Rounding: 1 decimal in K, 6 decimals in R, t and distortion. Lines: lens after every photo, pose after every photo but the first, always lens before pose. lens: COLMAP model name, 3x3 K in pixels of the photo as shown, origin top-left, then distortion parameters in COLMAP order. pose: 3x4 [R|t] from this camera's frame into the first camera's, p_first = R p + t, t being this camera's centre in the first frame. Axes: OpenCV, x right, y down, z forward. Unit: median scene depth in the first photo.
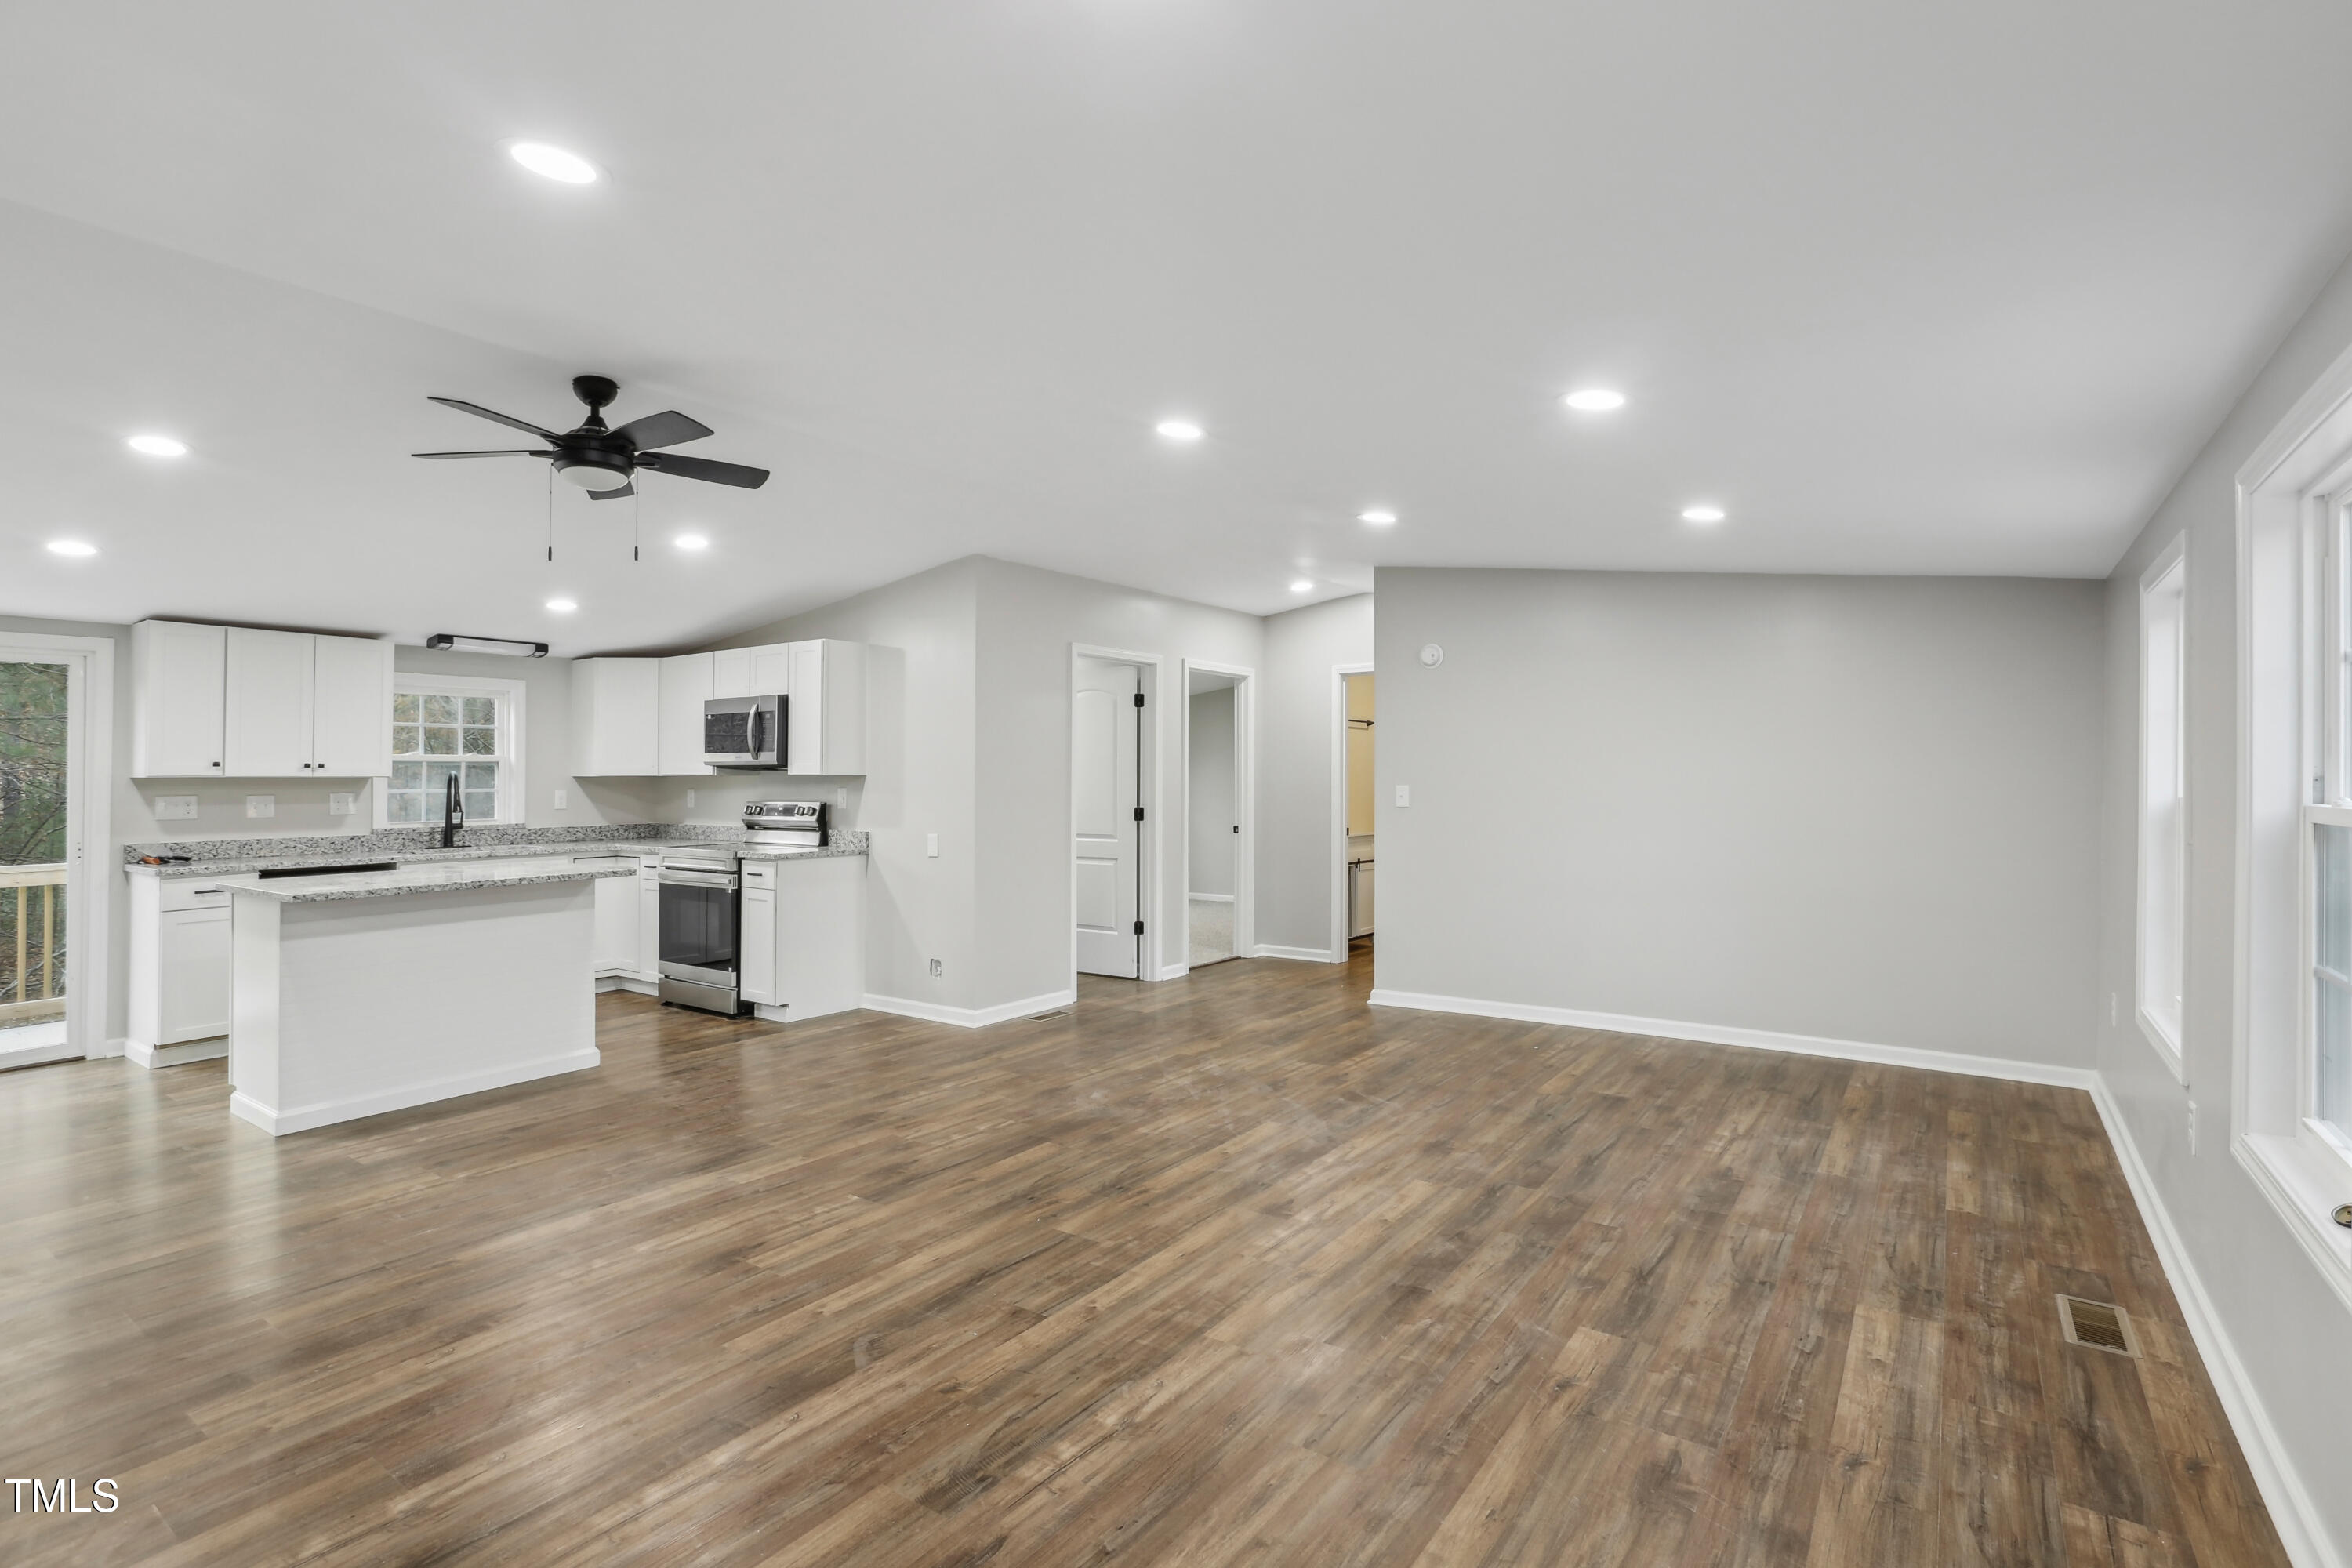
lens RADIAL K [[1117.9, 0, 1180.9], [0, 1117.9, 783.3], [0, 0, 1]] dist [-0.045011, 0.016451]
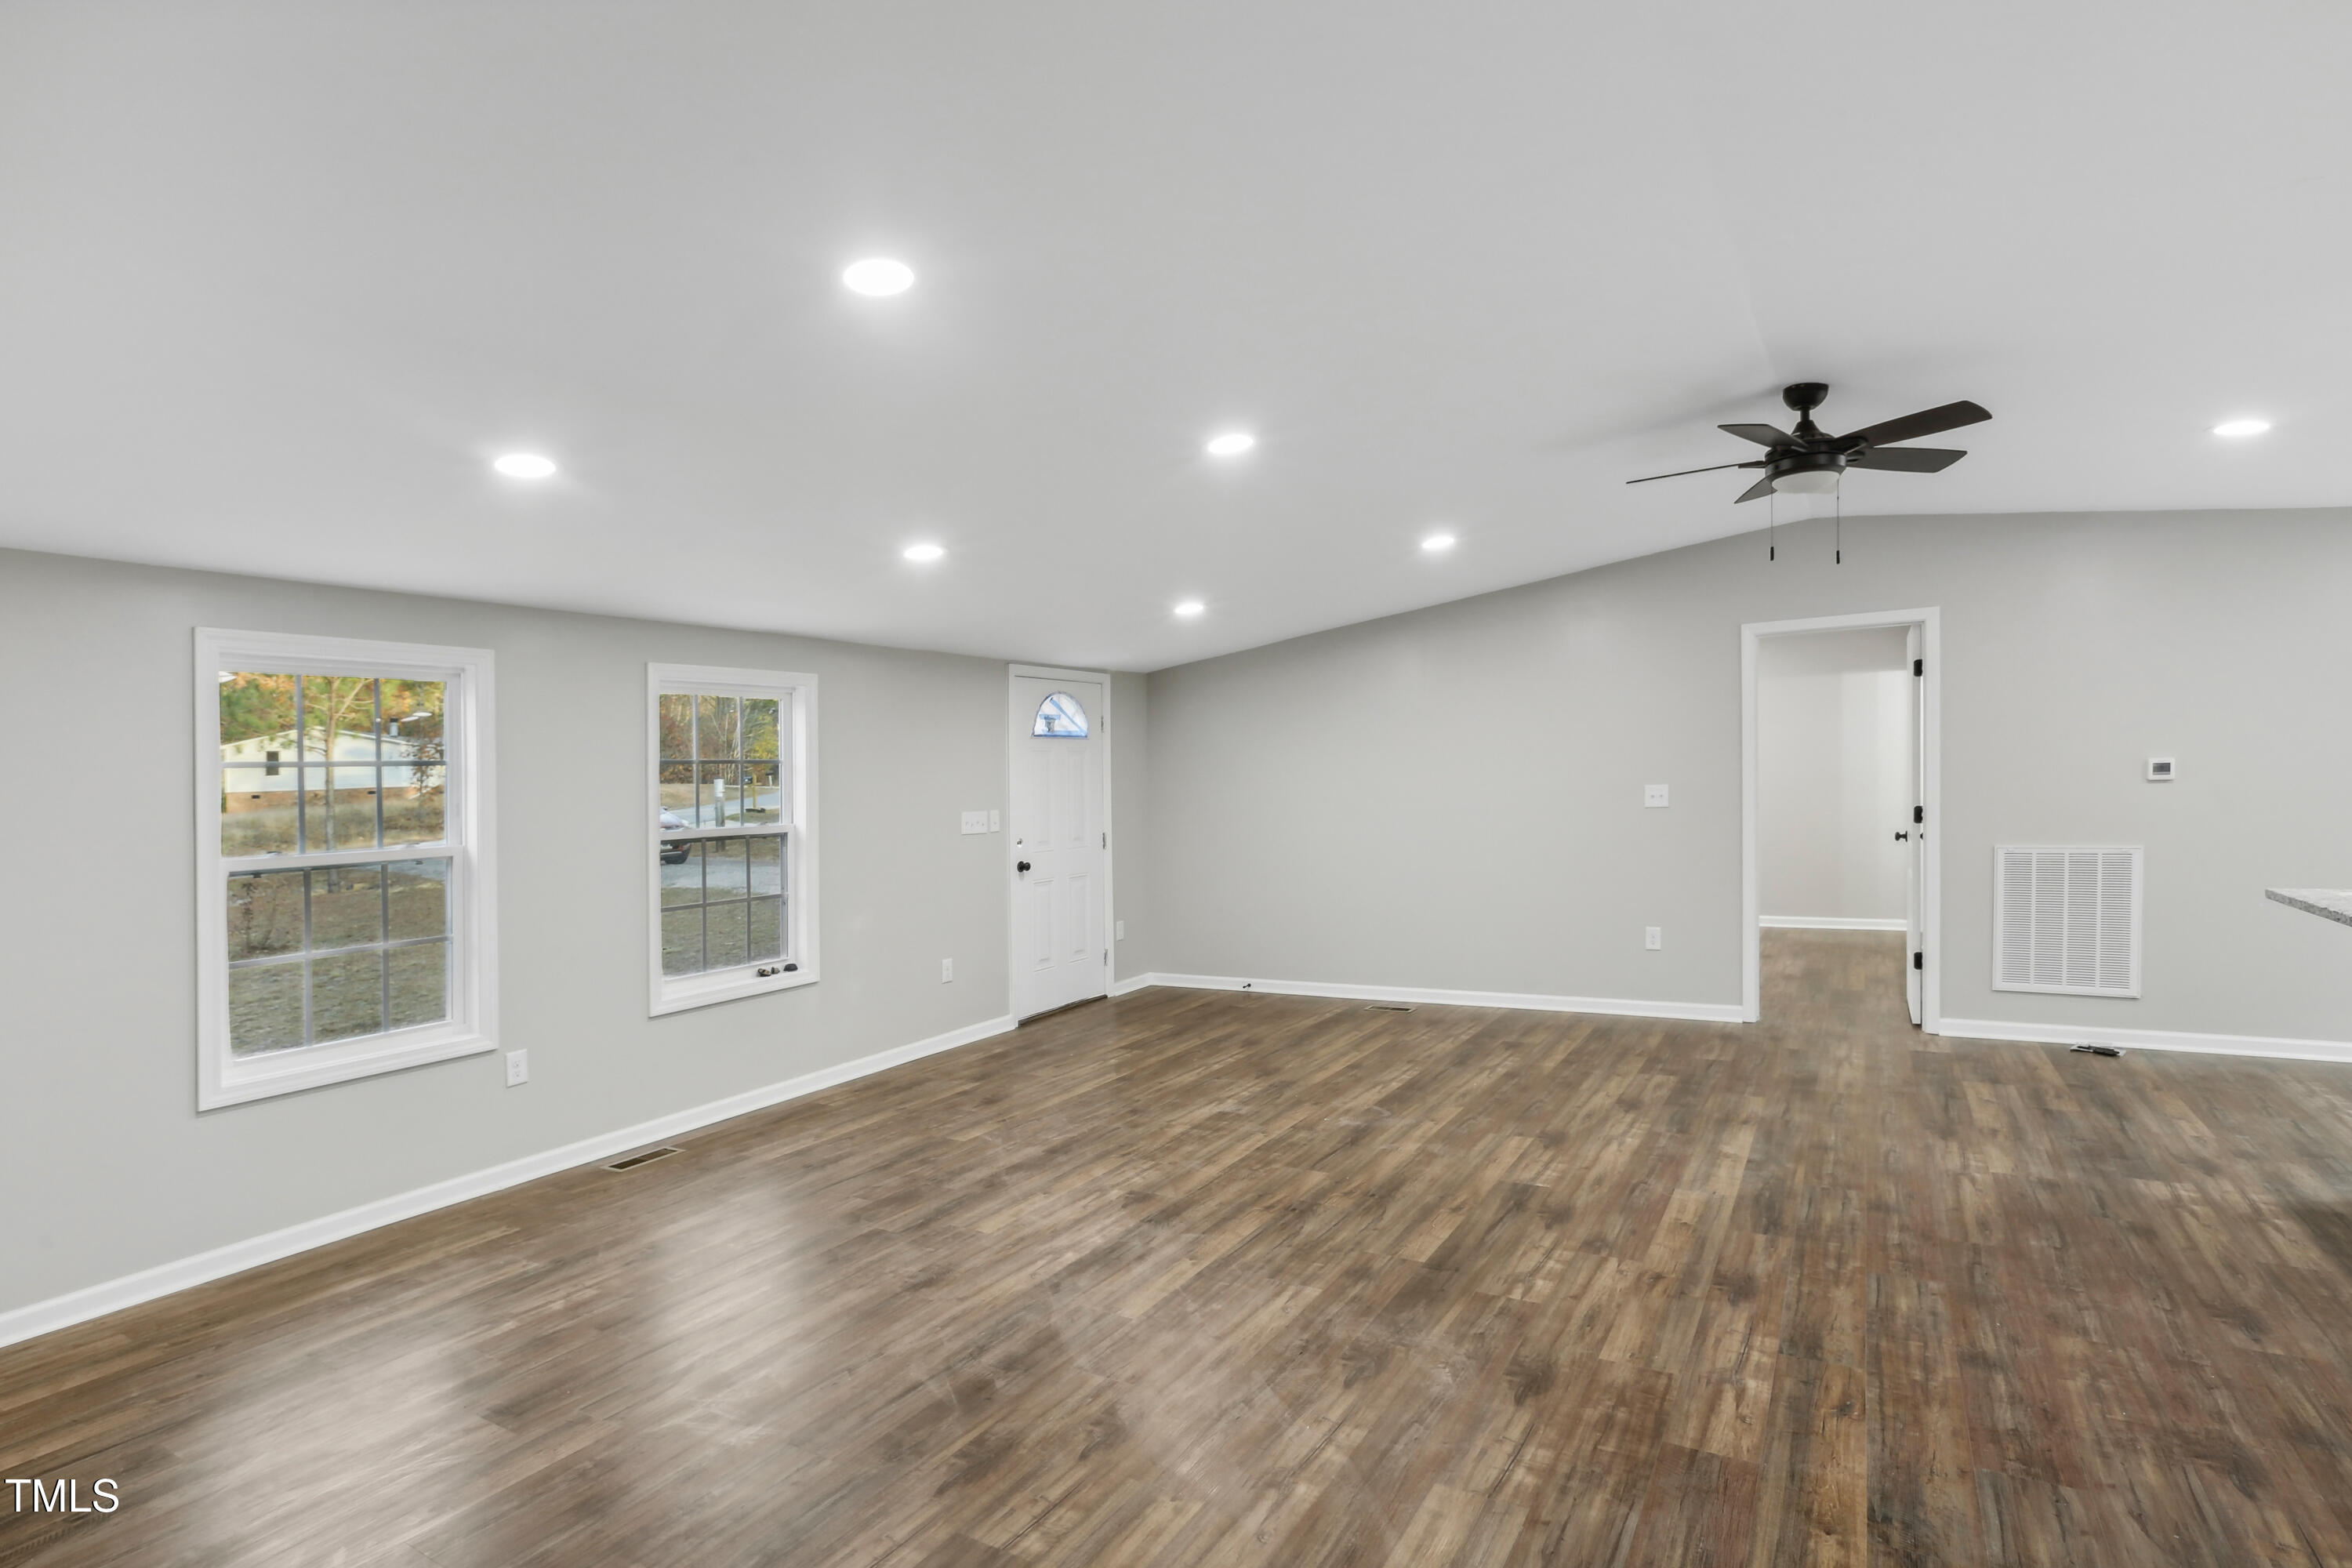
lens RADIAL K [[1117.9, 0, 1167.2], [0, 1117.9, 781.5], [0, 0, 1]] dist [-0.045011, 0.016451]
pose [[-0.997064, 0.045480, -0.061599, 0.100448], [0.045688, 0.998954, -0.001973, -0.020153], [0.061445, -0.004782, -0.998099, 1.959038]]
